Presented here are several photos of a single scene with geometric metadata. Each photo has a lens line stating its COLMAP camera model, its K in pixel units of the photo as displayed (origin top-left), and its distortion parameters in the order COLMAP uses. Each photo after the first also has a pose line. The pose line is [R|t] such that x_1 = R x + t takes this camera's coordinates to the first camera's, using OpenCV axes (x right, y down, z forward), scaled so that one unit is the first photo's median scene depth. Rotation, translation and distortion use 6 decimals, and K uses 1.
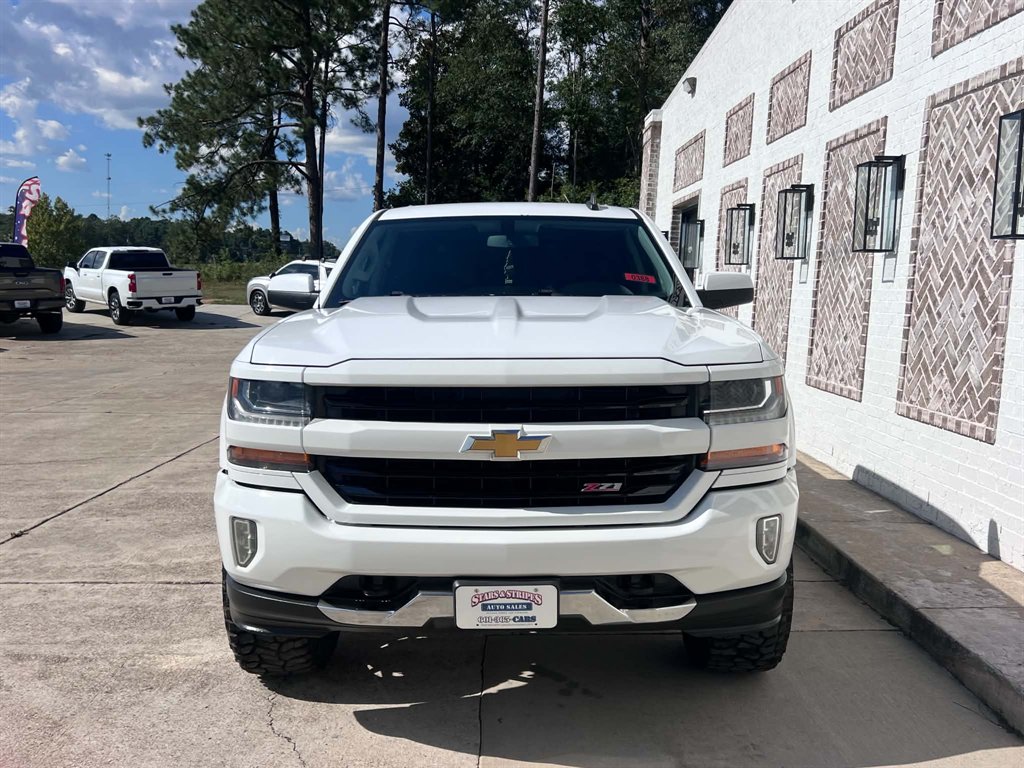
lens RADIAL K [[951.5, 0, 507.0], [0, 951.5, 394.0], [0, 0, 1]] dist [0.016268, 0.000000]
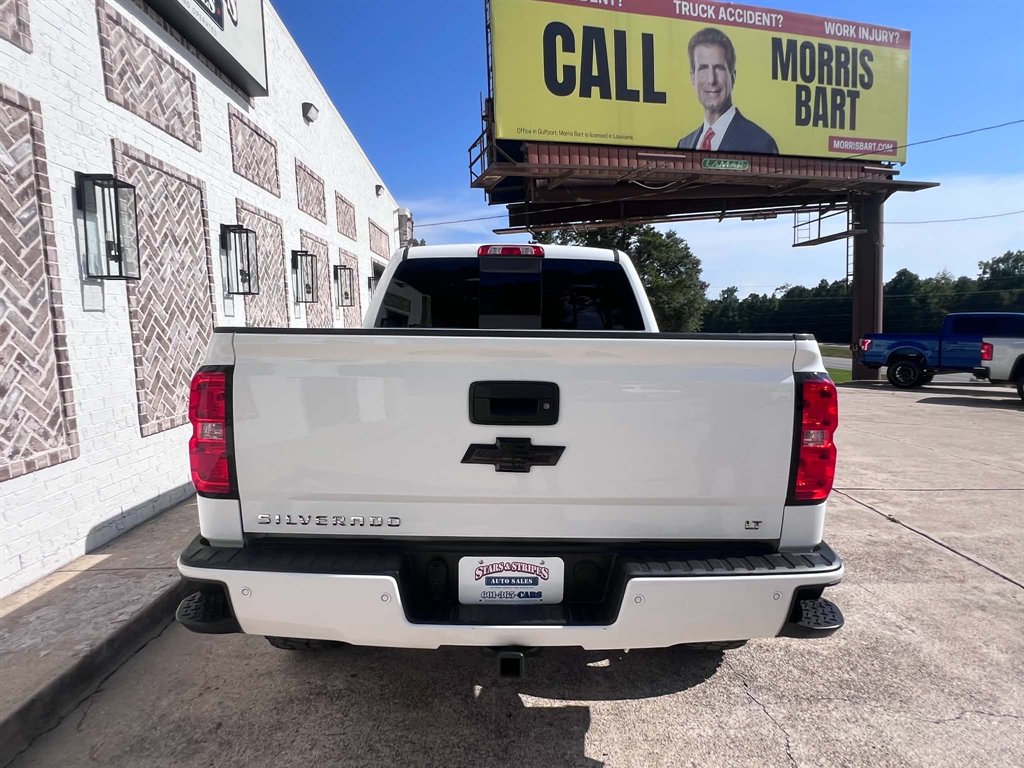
lens RADIAL K [[589.3, 0, 508.9], [0, 589.3, 383.7], [0, 0, 1]] dist [-0.004692, 0.001113]
pose [[-0.999941, -0.008887, -0.006247, 0.006983], [-0.010001, 0.977671, 0.209903, -0.207033], [0.004242, 0.209953, -0.977702, 1.888488]]
